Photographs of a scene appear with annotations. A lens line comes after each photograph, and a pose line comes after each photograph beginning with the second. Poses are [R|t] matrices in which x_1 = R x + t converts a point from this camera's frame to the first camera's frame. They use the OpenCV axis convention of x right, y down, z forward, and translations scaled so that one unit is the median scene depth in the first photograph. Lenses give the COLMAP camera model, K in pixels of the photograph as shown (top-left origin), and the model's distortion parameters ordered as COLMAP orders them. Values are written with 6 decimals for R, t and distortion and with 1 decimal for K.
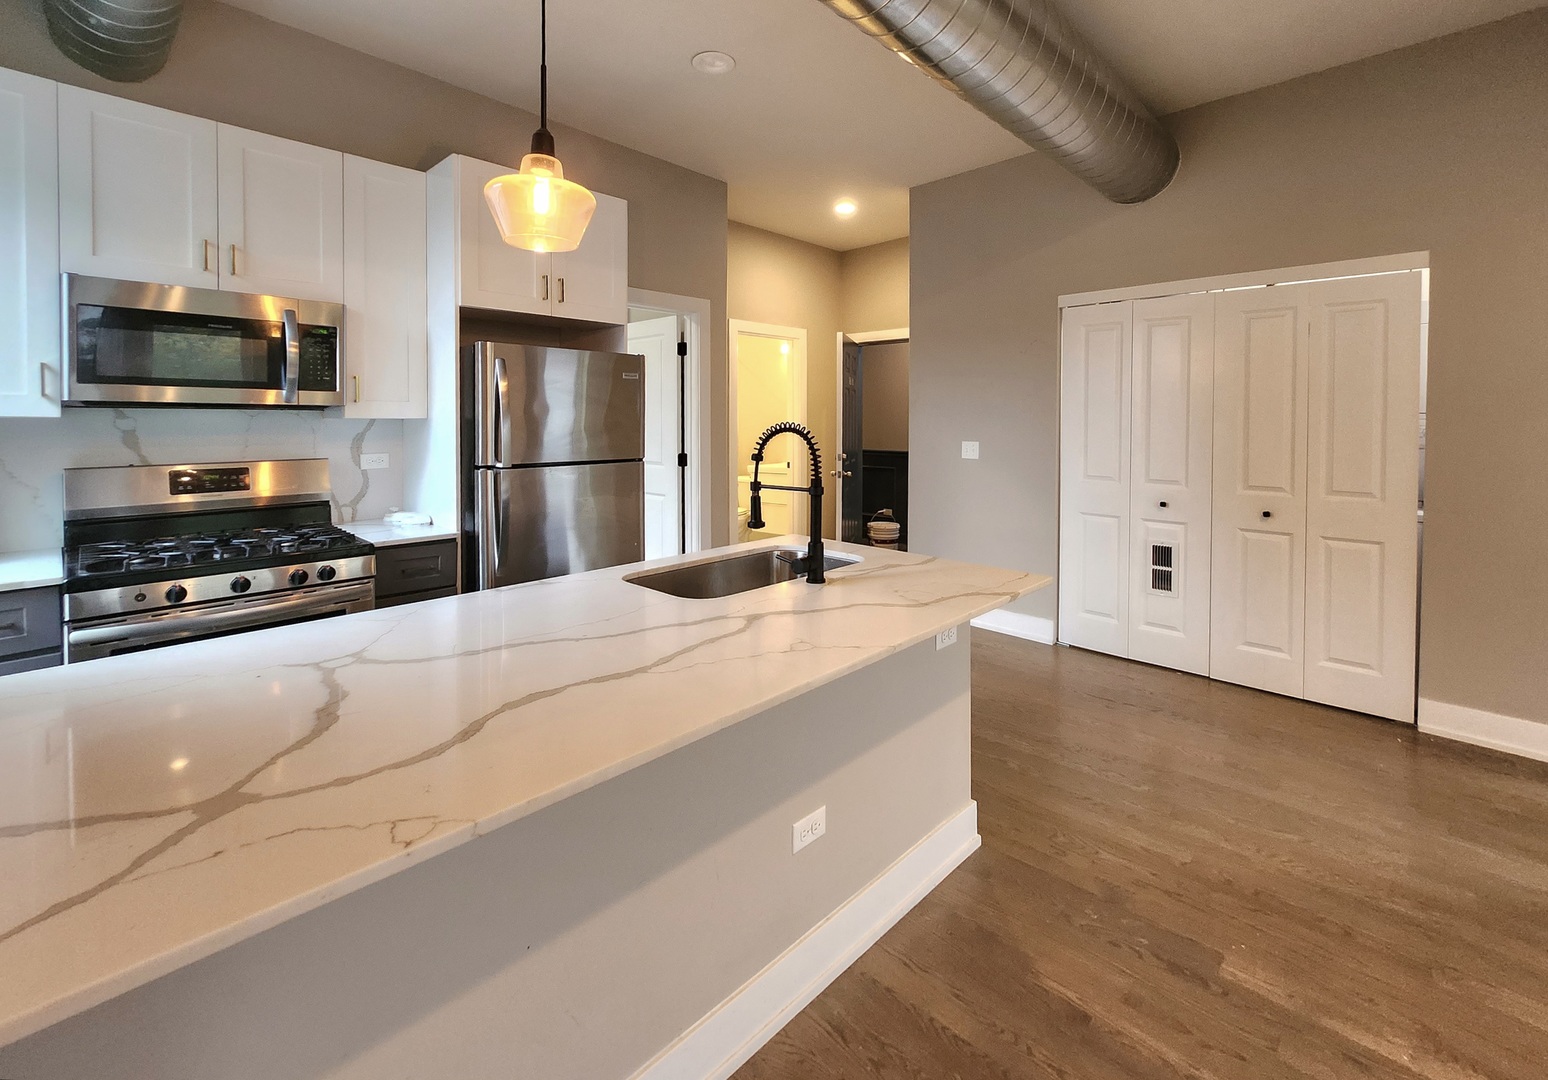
lens RADIAL K [[667.0, 0, 802.6], [0, 667.0, 425.3], [0, 0, 1]] dist [-0.000166, 0.000194]
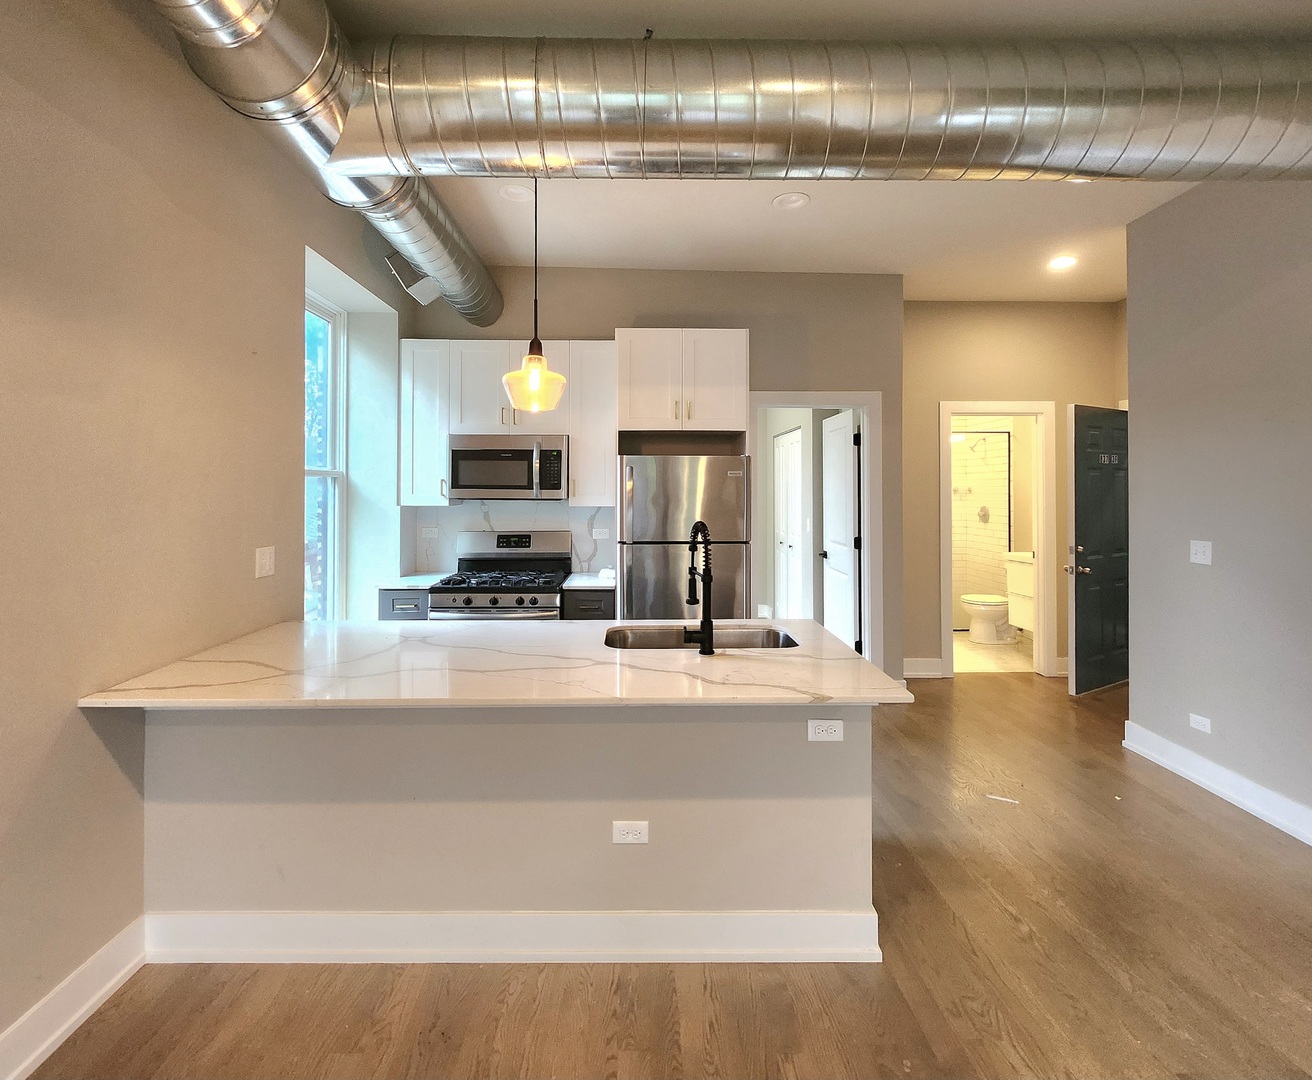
lens RADIAL K [[631.8, 0, 639.5], [0, 631.8, 484.4], [0, 0, 1]] dist [0.011219, -0.000136]
pose [[0.699368, -0.009929, -0.714693, 0.548237], [-0.005744, 0.999793, -0.019511, -0.037257], [0.714739, 0.017750, 0.699166, 0.068186]]
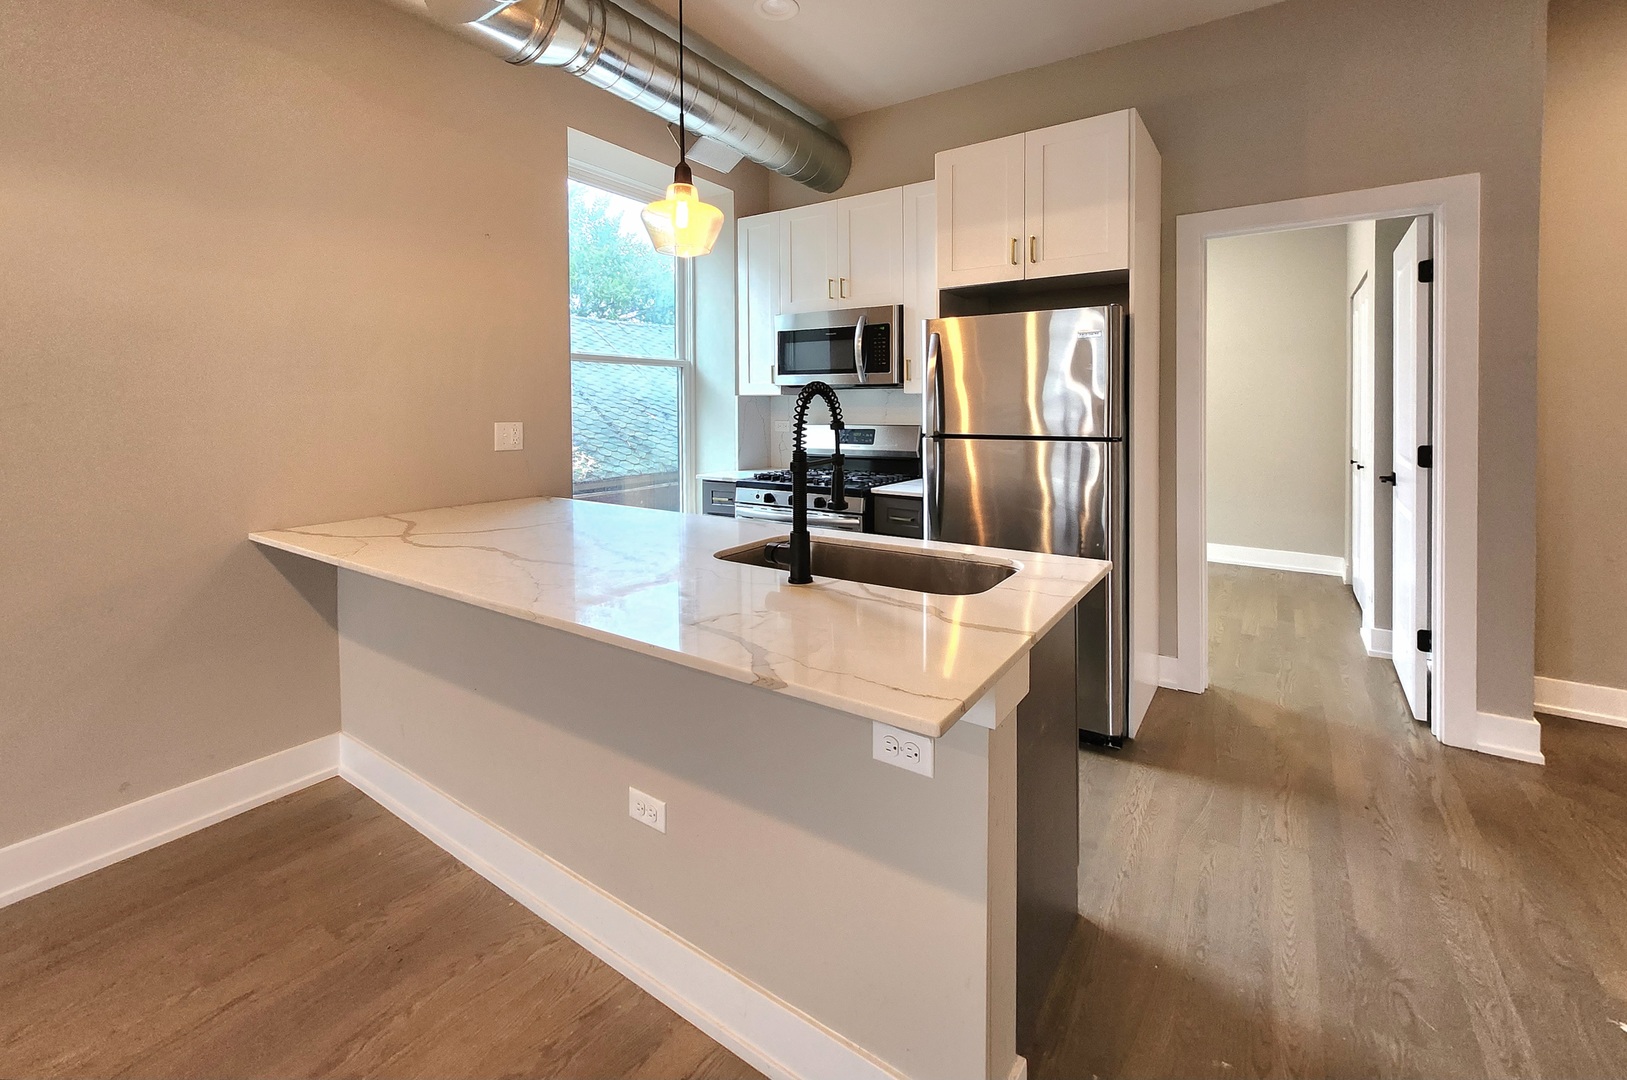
lens RADIAL K [[663.3, 0, 787.2], [0, 663.3, 412.7], [0, 0, 1]] dist [0.002760, -0.000043]
pose [[0.165597, 0.008377, -0.986158, 0.570876], [-0.003926, 0.999962, 0.007835, 0.018502], [0.986186, 0.002575, 0.165624, 0.609904]]
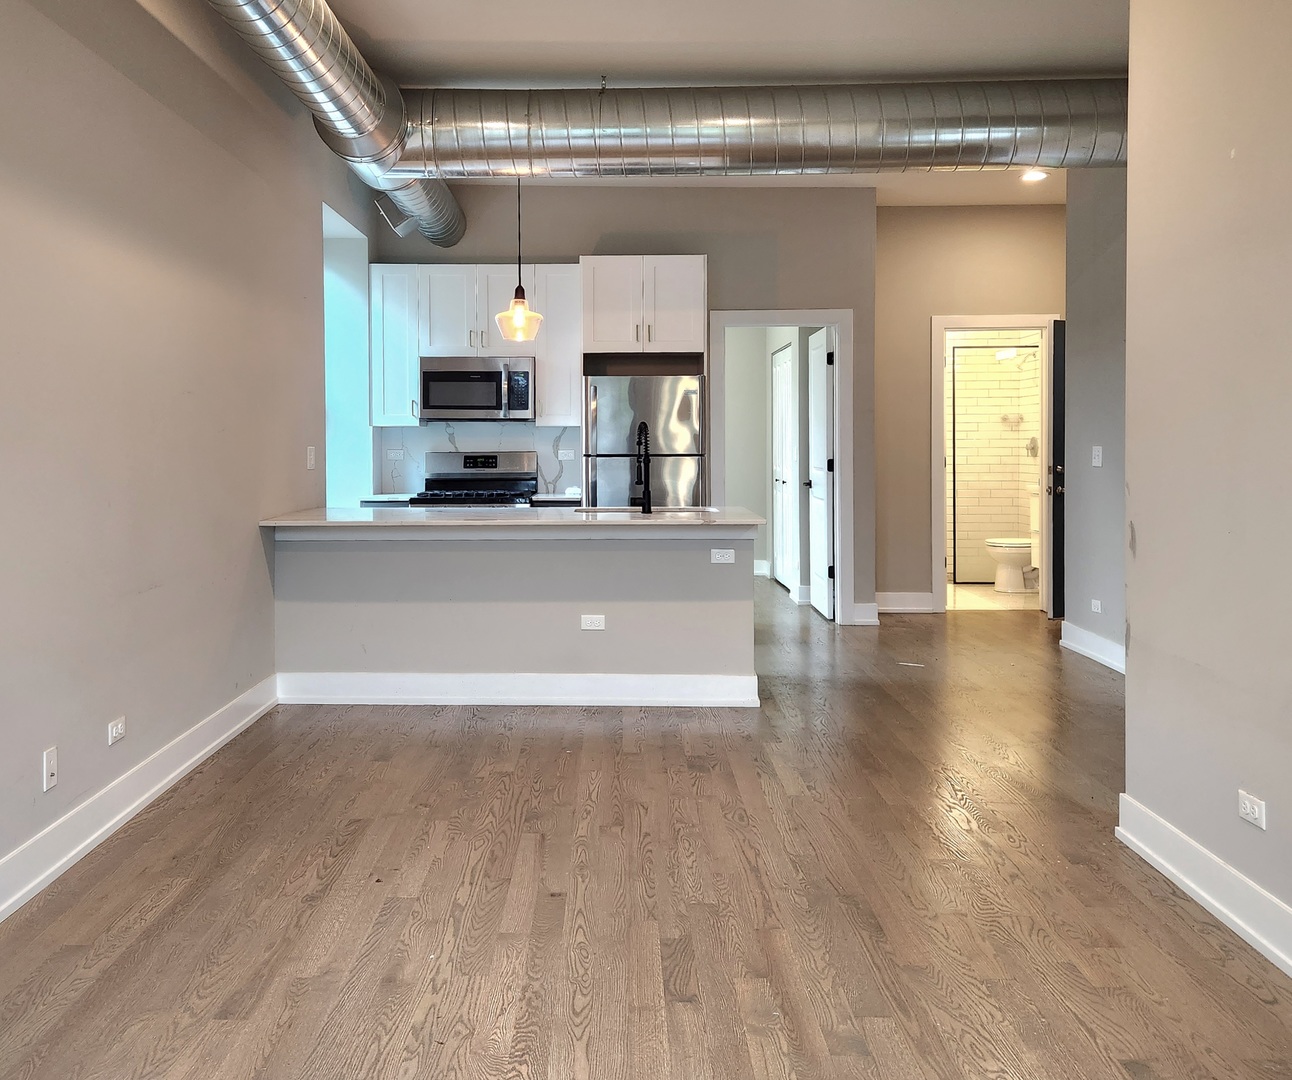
lens RADIAL K [[1019.9, 0, 597.3], [0, 1019.9, 442.0], [0, 0, 1]] dist [0.139412, 0.000408]
pose [[0.685187, -0.001960, -0.728364, 1.339256], [-0.001958, 0.999988, -0.004532, 0.042274], [0.728364, 0.004532, 0.685175, -0.656304]]
